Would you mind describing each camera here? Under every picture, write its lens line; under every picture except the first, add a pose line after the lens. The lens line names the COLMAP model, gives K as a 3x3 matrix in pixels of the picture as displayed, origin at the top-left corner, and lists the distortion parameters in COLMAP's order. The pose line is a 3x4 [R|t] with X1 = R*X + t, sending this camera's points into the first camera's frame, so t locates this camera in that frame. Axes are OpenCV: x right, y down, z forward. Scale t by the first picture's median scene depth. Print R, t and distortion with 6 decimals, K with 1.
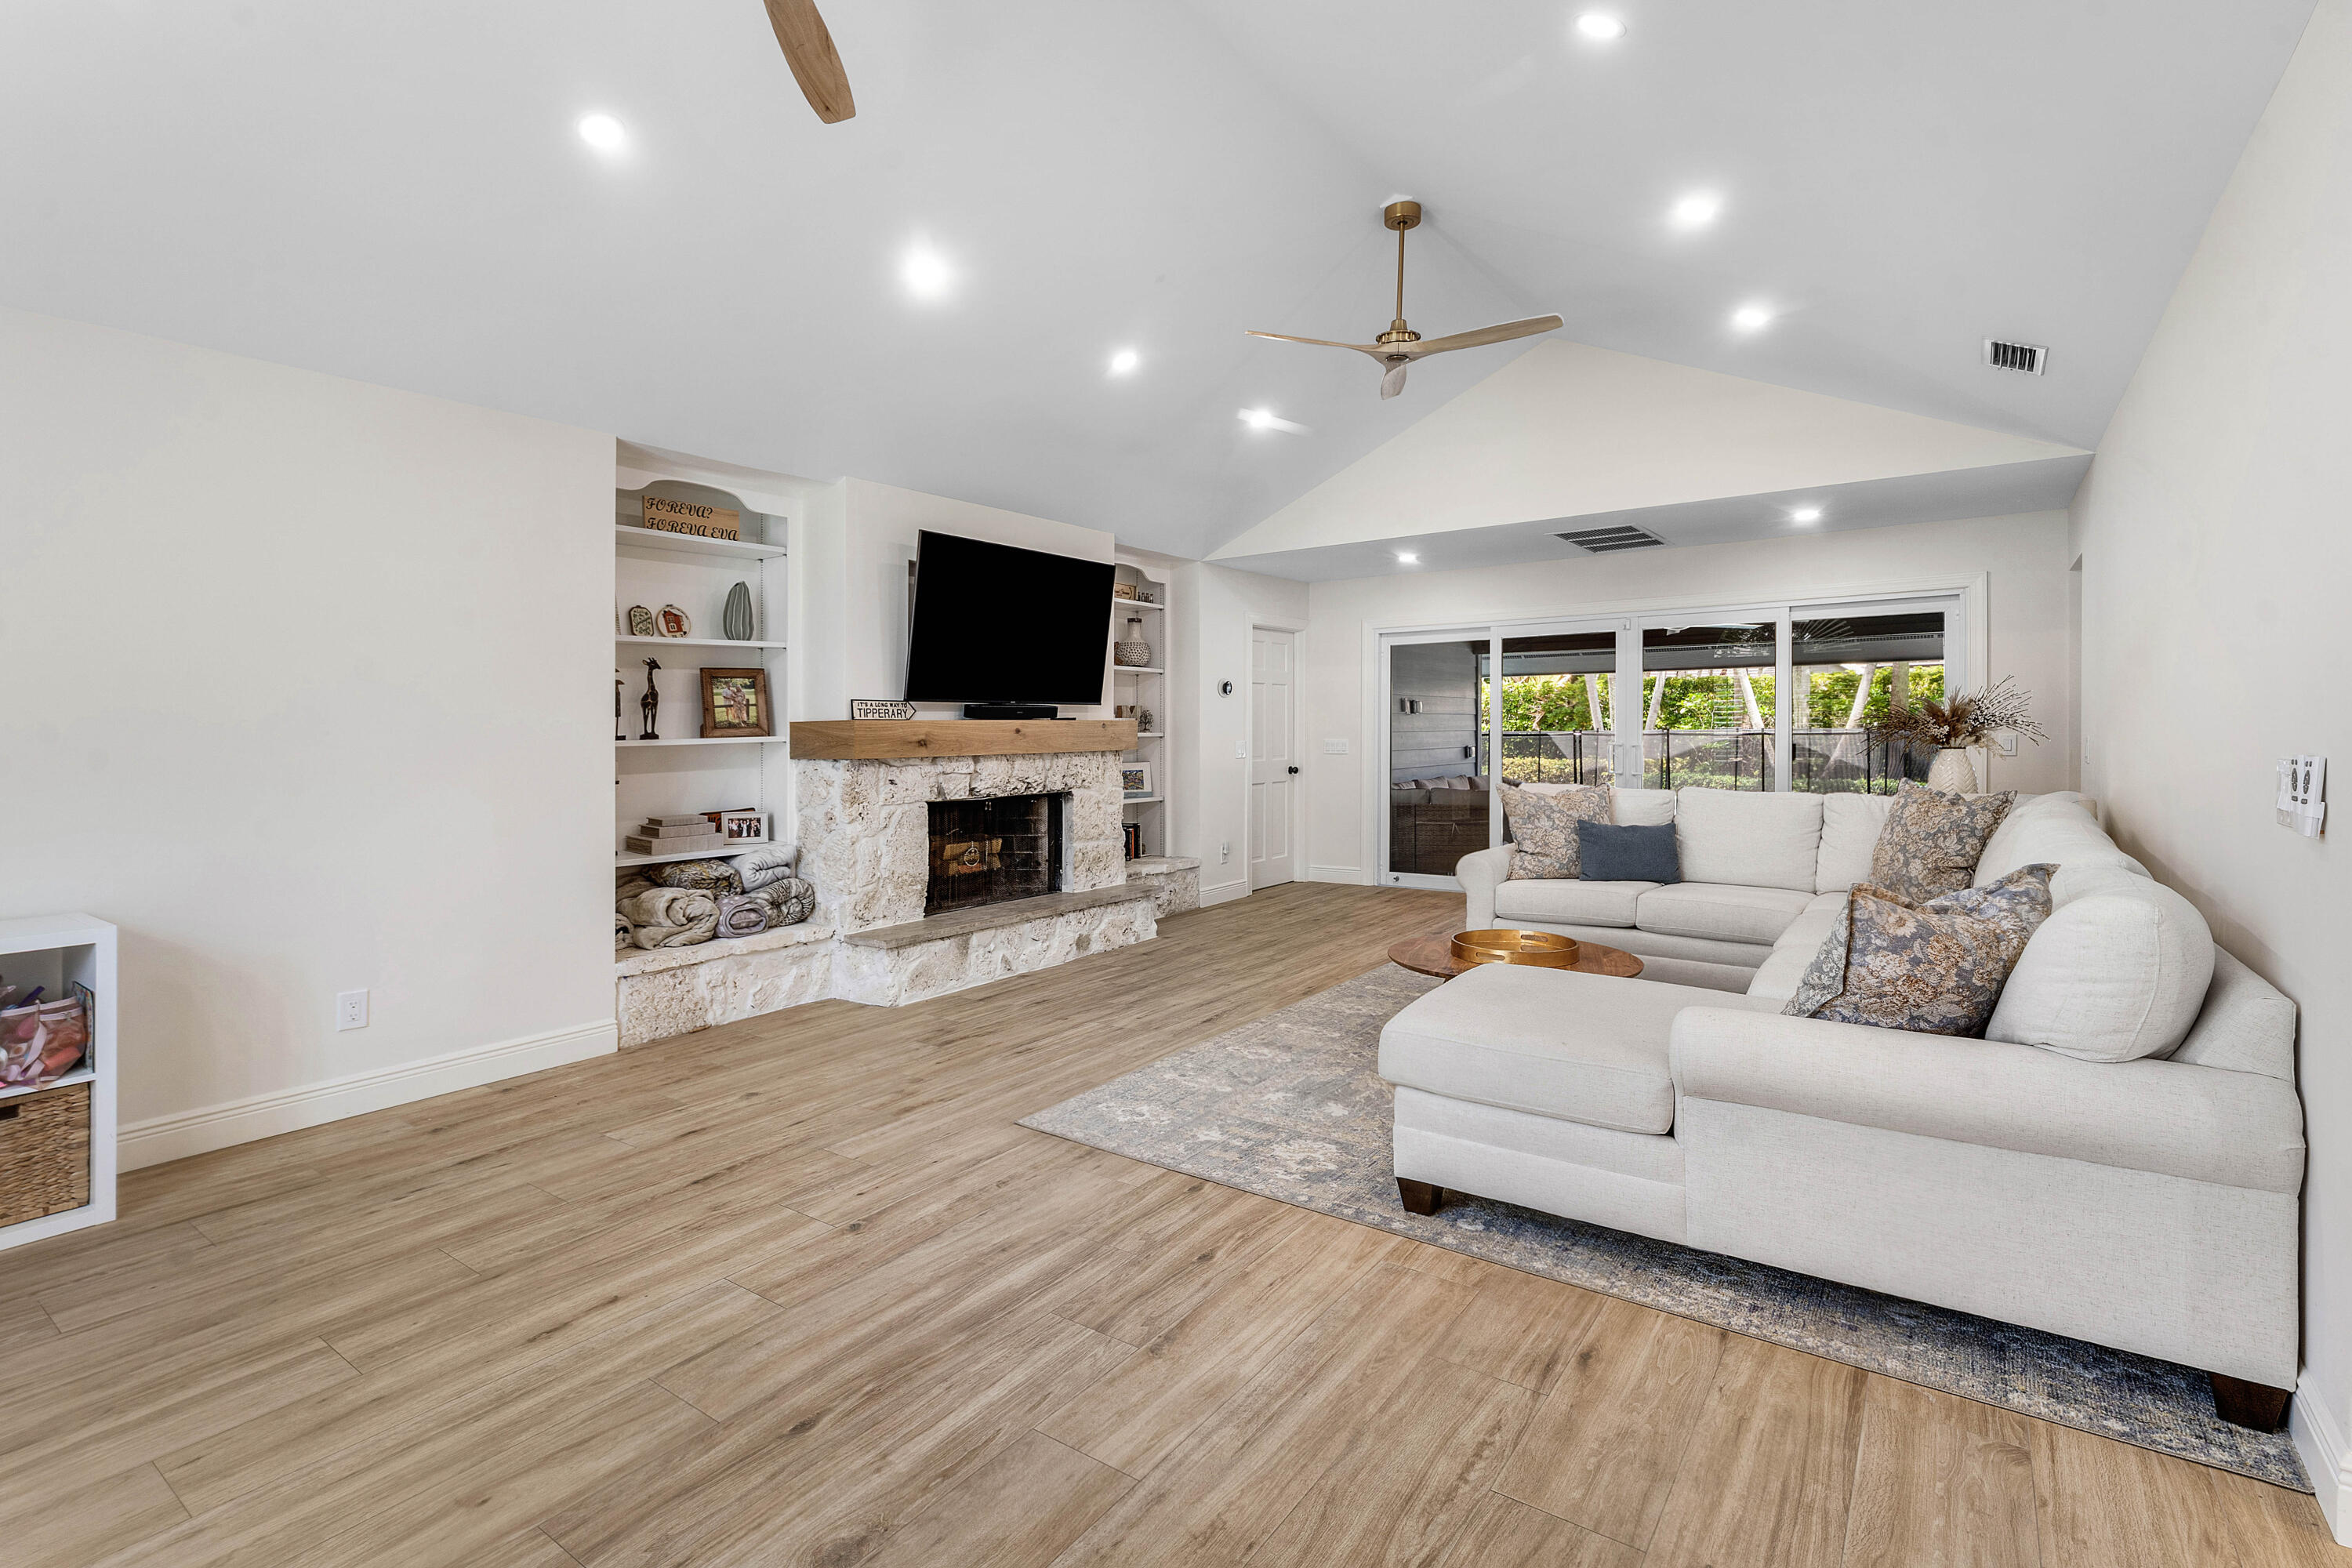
lens RADIAL K [[1078.3, 0, 1165.7], [0, 1078.3, 718.2], [0, 0, 1]] dist [0.004047, -0.001498]
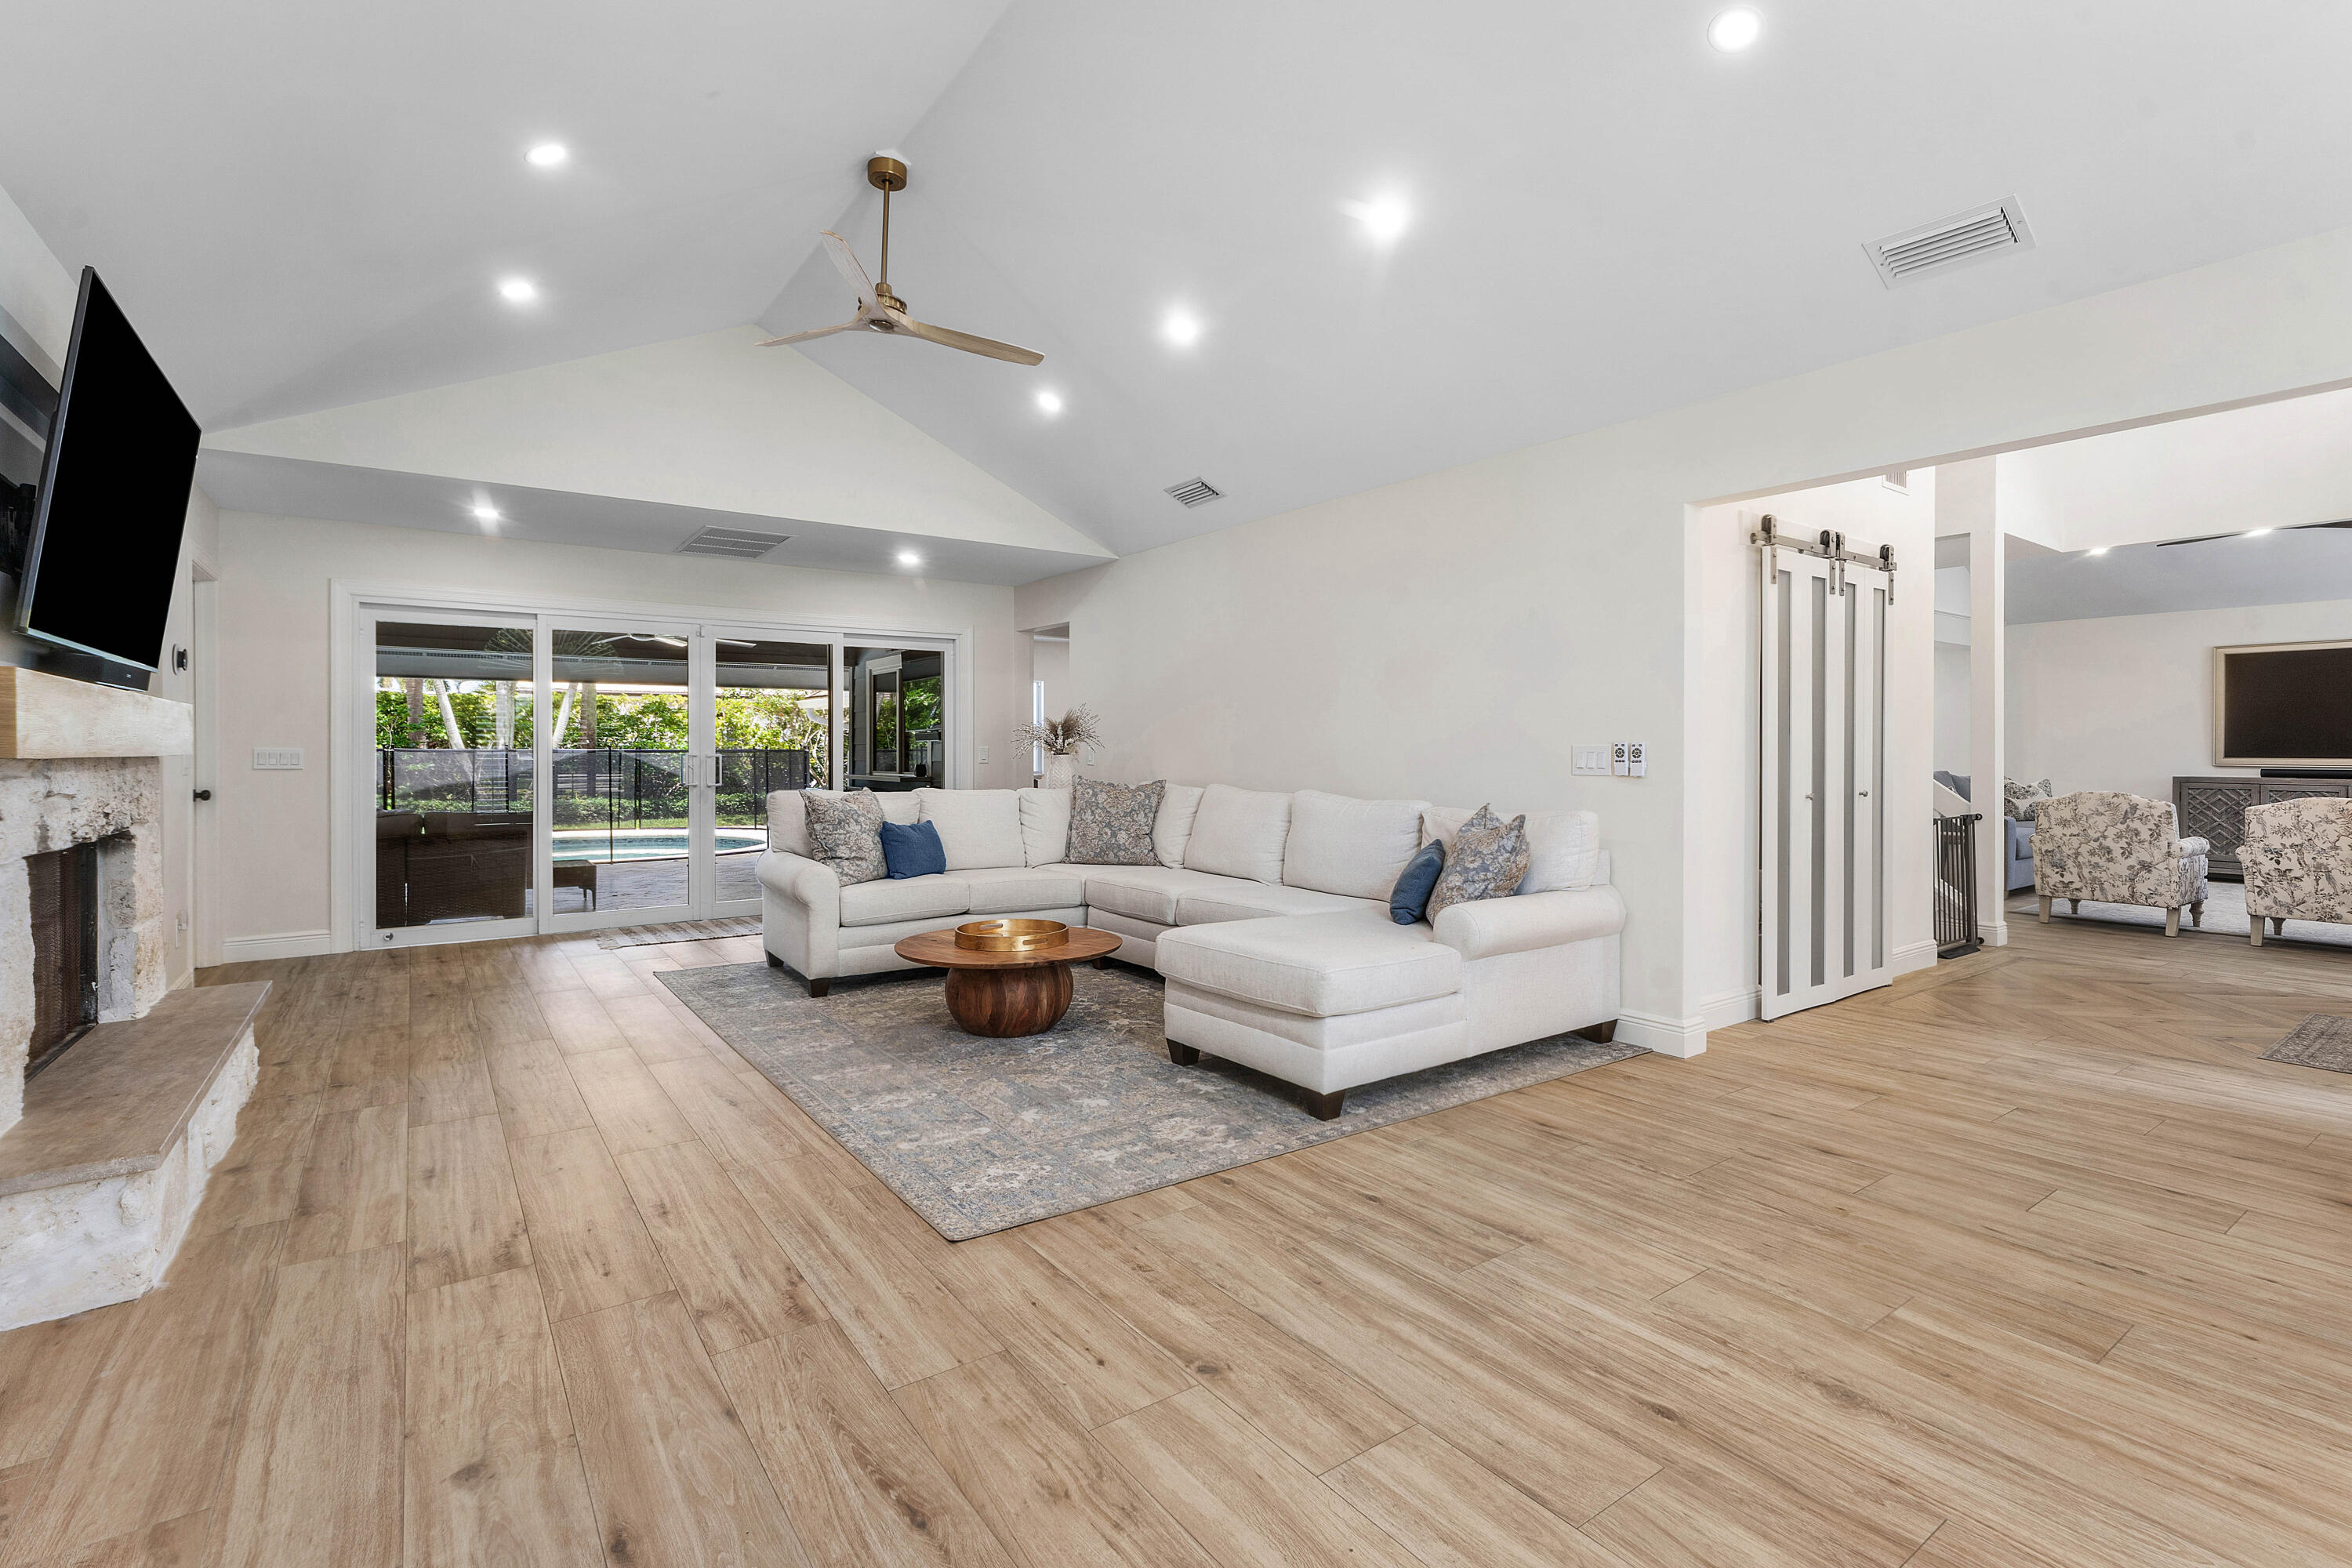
lens RADIAL K [[1078.3, 0, 1181.9], [0, 1078.3, 754.7], [0, 0, 1]] dist [0.004047, -0.001498]
pose [[0.327592, 0.006665, 0.944796, -0.881619], [-0.015123, 0.999884, -0.001810, 0.048558], [-0.944698, -0.013695, 0.327654, 0.695973]]
